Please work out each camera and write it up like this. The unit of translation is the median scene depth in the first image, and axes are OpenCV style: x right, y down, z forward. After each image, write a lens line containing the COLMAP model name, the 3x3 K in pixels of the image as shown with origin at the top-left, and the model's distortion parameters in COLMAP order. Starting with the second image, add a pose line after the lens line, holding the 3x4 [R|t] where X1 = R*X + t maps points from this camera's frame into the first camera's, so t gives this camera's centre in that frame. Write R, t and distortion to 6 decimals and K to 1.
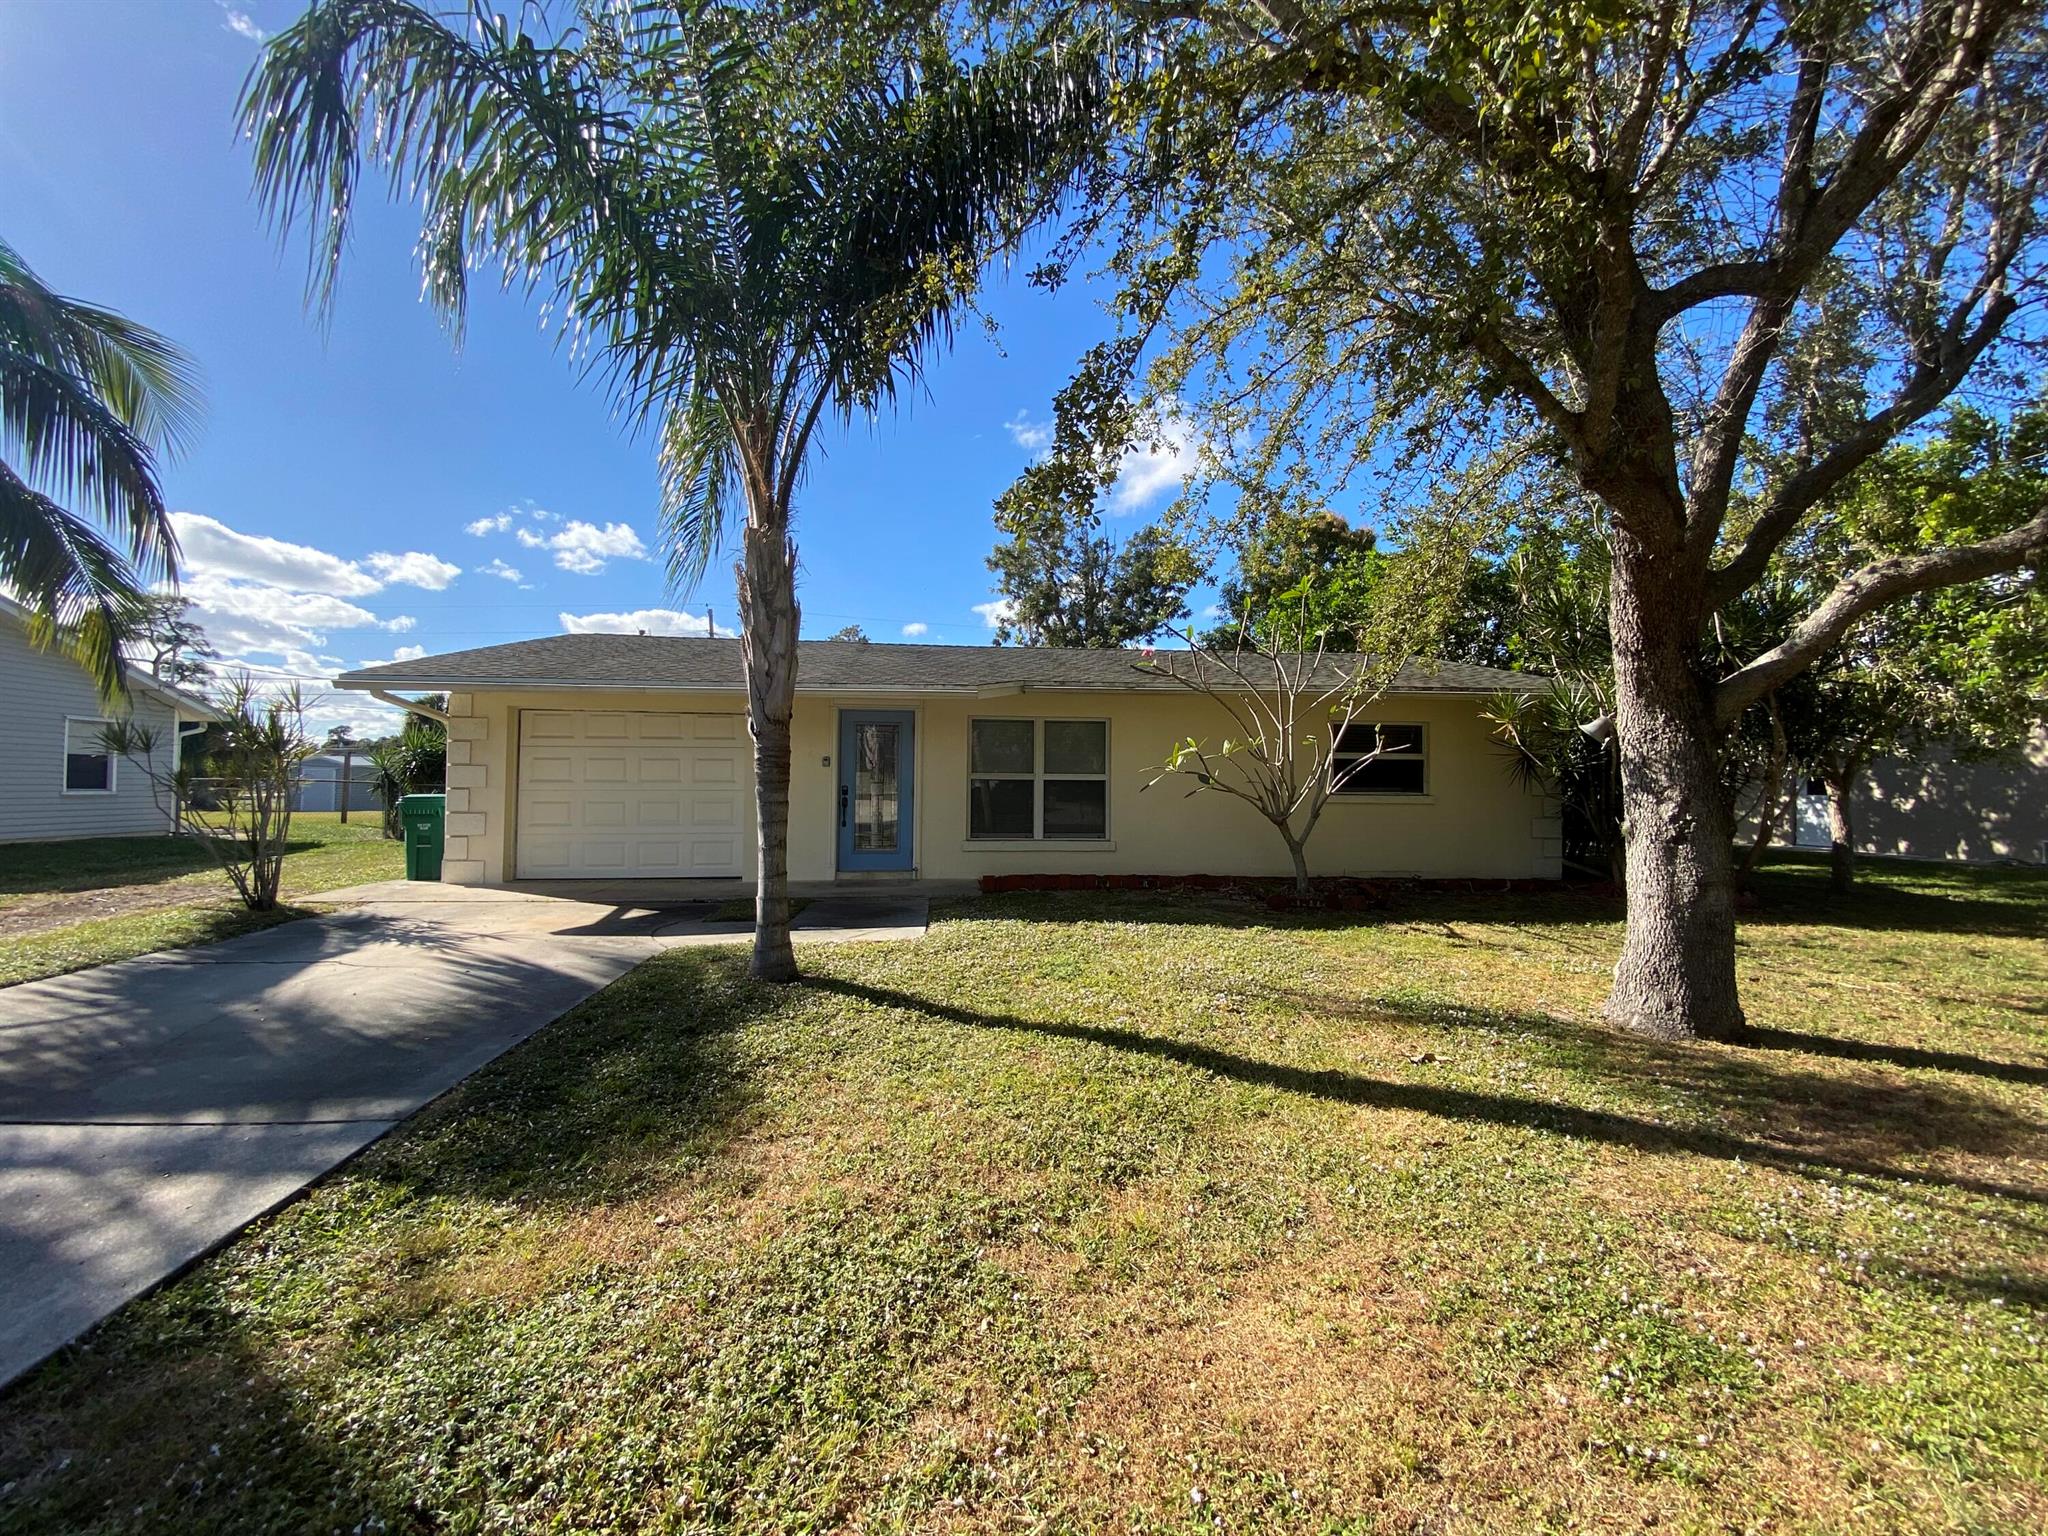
lens RADIAL K [[821.4, 0, 1010.4], [0, 821.4, 766.5], [0, 0, 1]] dist [-0.019772, -0.003002]
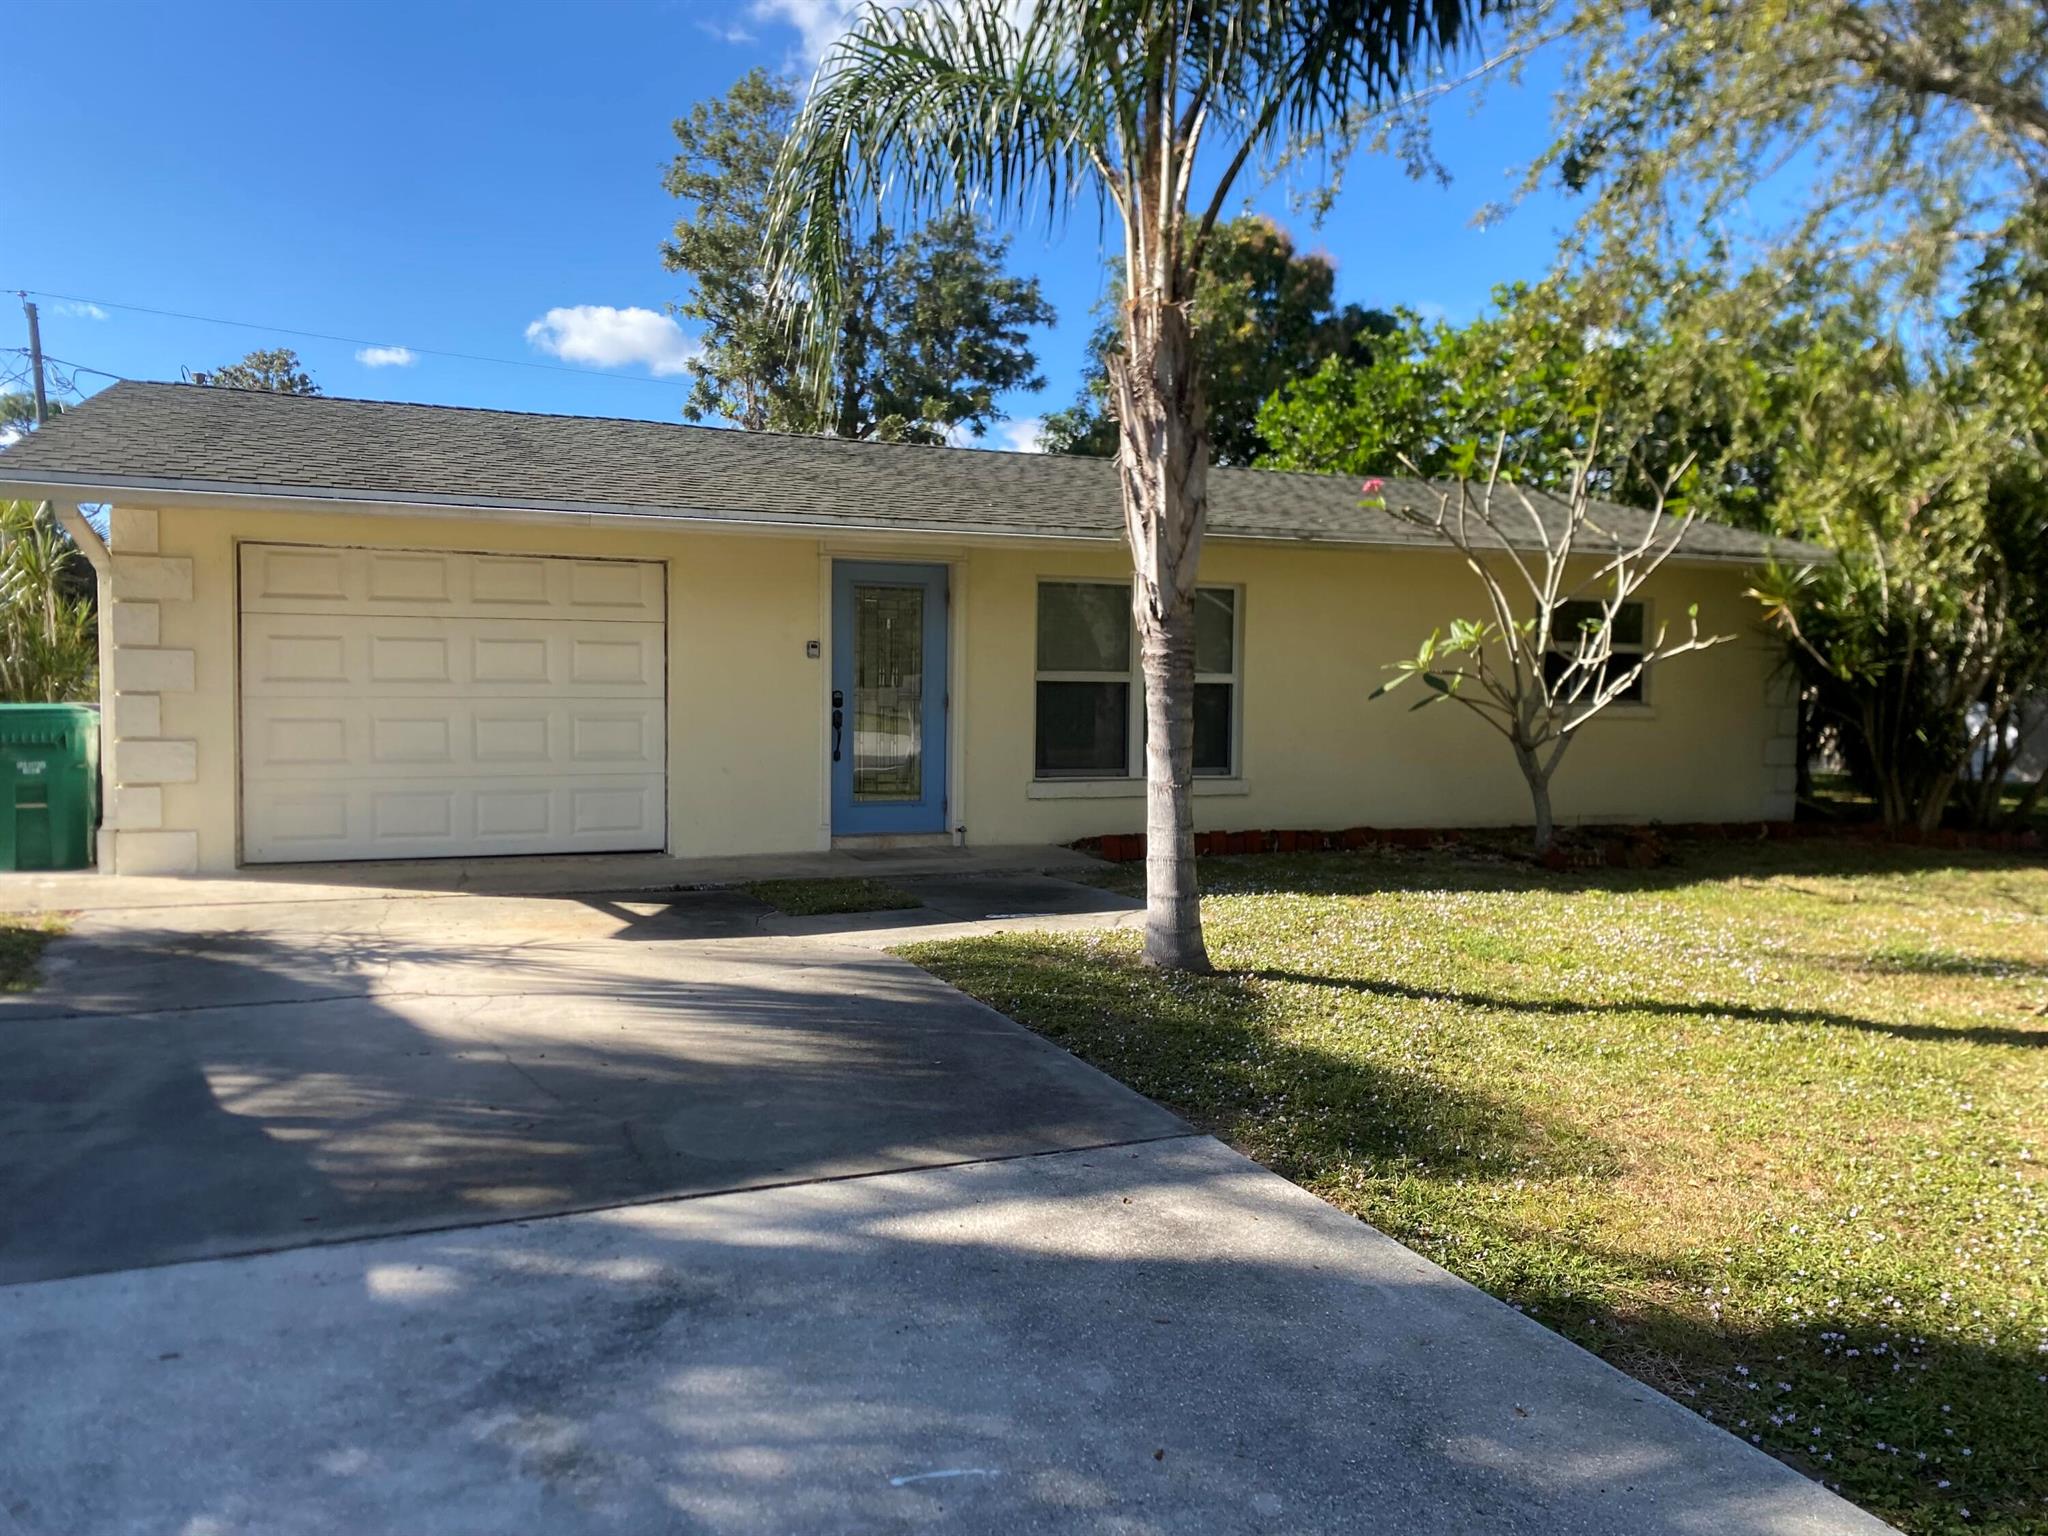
lens RADIAL K [[1567.7, 0, 1031.9], [0, 1567.7, 770.4], [0, 0, 1]] dist [0.030049, -0.030353]
pose [[0.947845, -0.013419, 0.318450, -0.427480], [-0.010771, 0.997194, 0.074080, -0.004272], [-0.318551, -0.073647, 0.945040, -0.106496]]
